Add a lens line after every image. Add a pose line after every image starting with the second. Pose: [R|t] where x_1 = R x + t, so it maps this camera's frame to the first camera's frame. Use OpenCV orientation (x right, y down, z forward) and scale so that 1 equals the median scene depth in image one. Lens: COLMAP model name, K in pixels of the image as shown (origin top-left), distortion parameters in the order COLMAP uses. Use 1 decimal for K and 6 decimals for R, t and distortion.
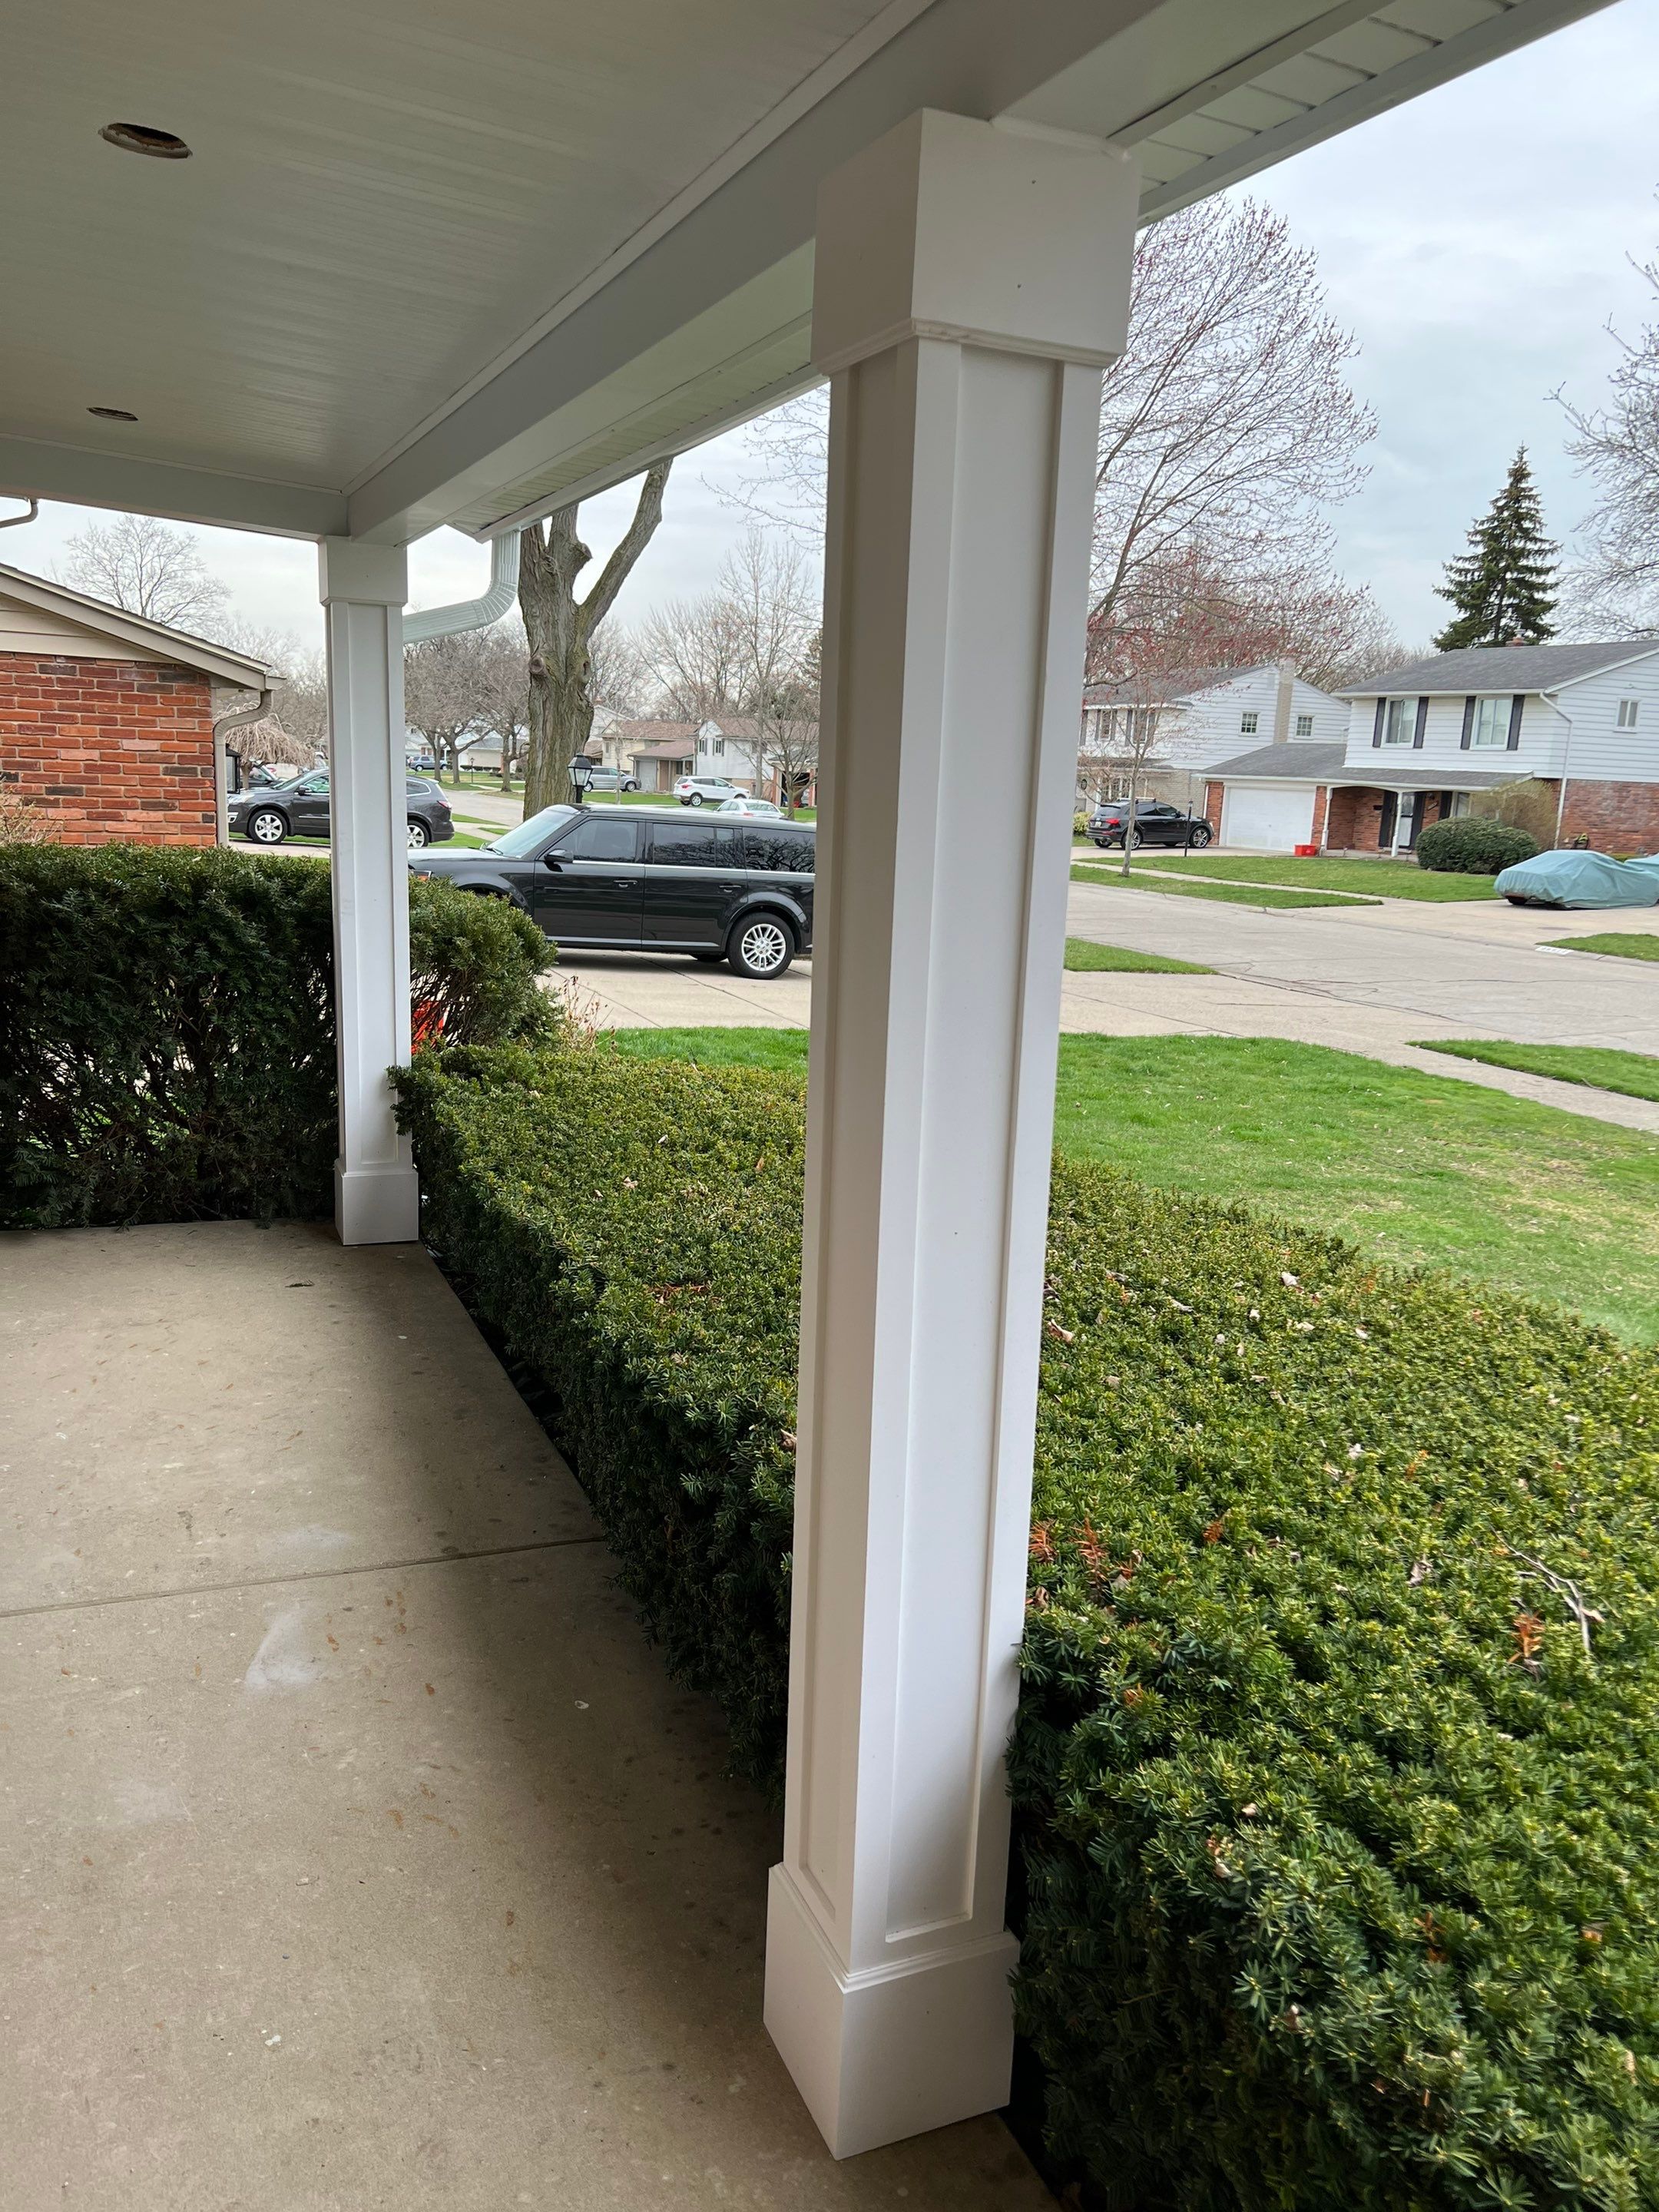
lens RADIAL K [[1688.2, 0, 829.5], [0, 1688.2, 1106.0], [0, 0, 1]] dist [0.038019, -0.009797]
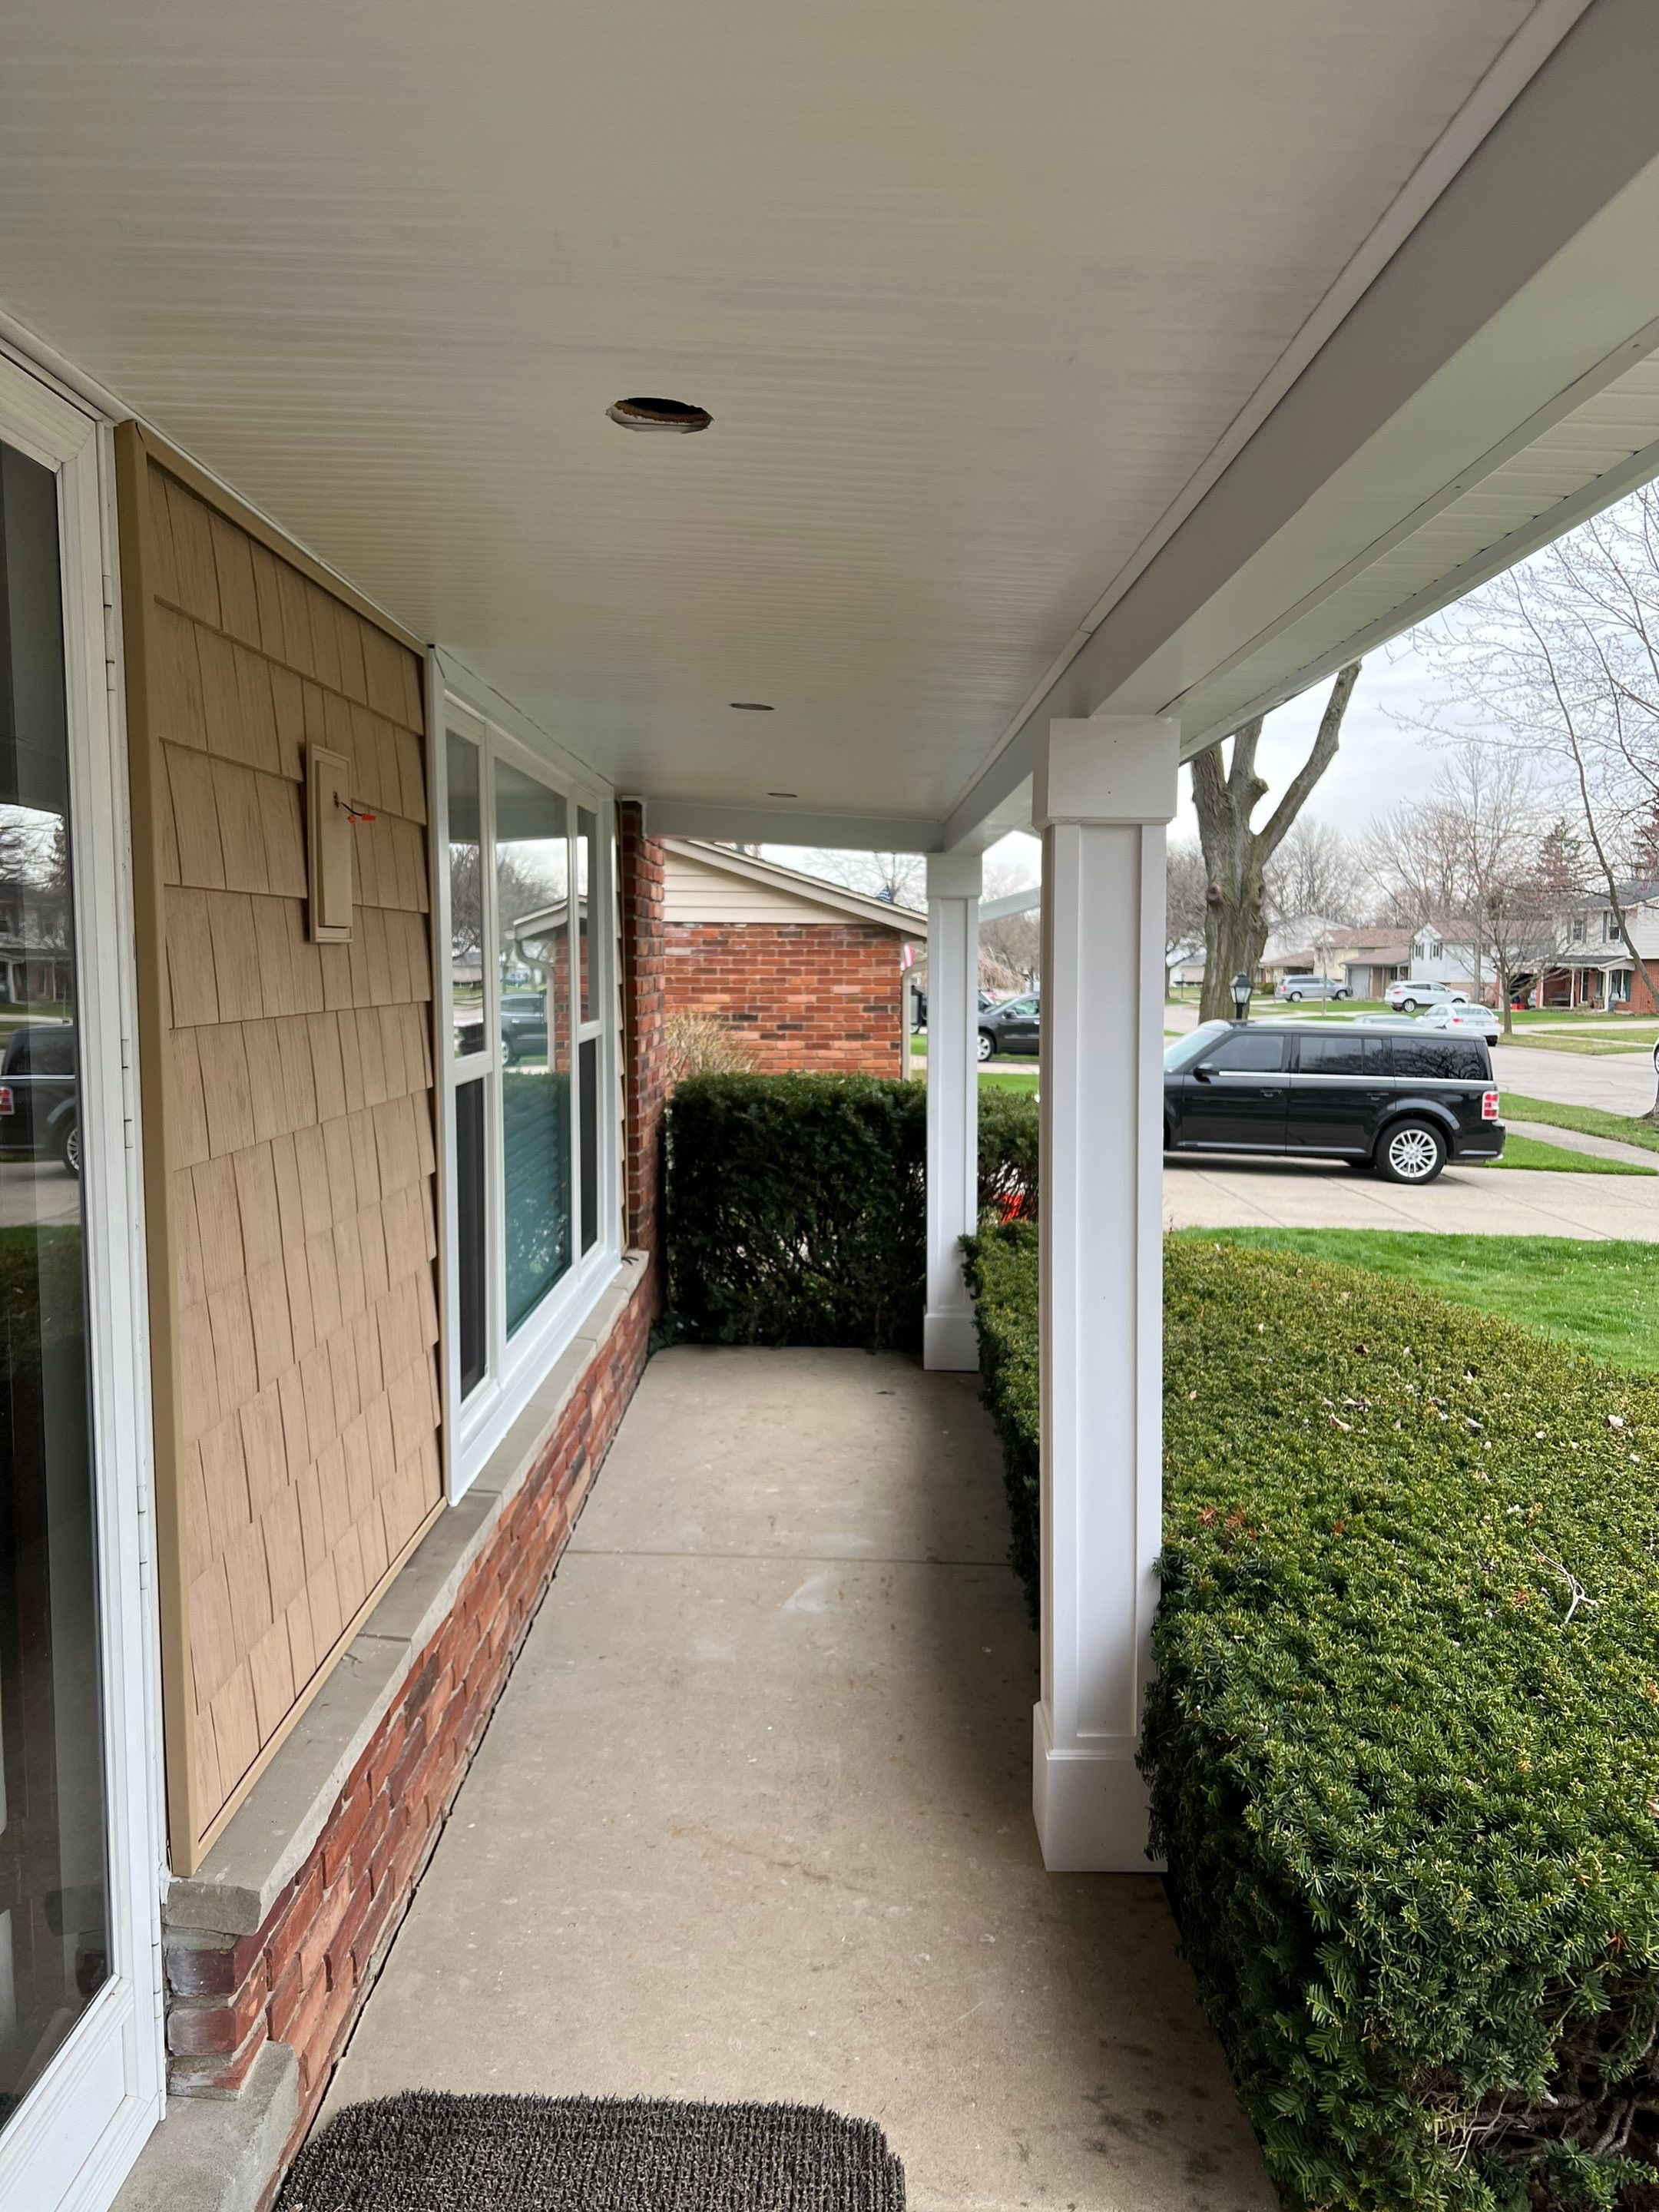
lens RADIAL K [[1643.1, 0, 829.5], [0, 1643.1, 1106.0], [0, 0, 1]] dist [0.116182, -0.201283]
pose [[0.915519, -0.006366, -0.402225, 0.166579], [-0.043081, 0.992573, -0.113769, 0.028094], [0.399961, 0.121486, 0.908445, -0.227179]]
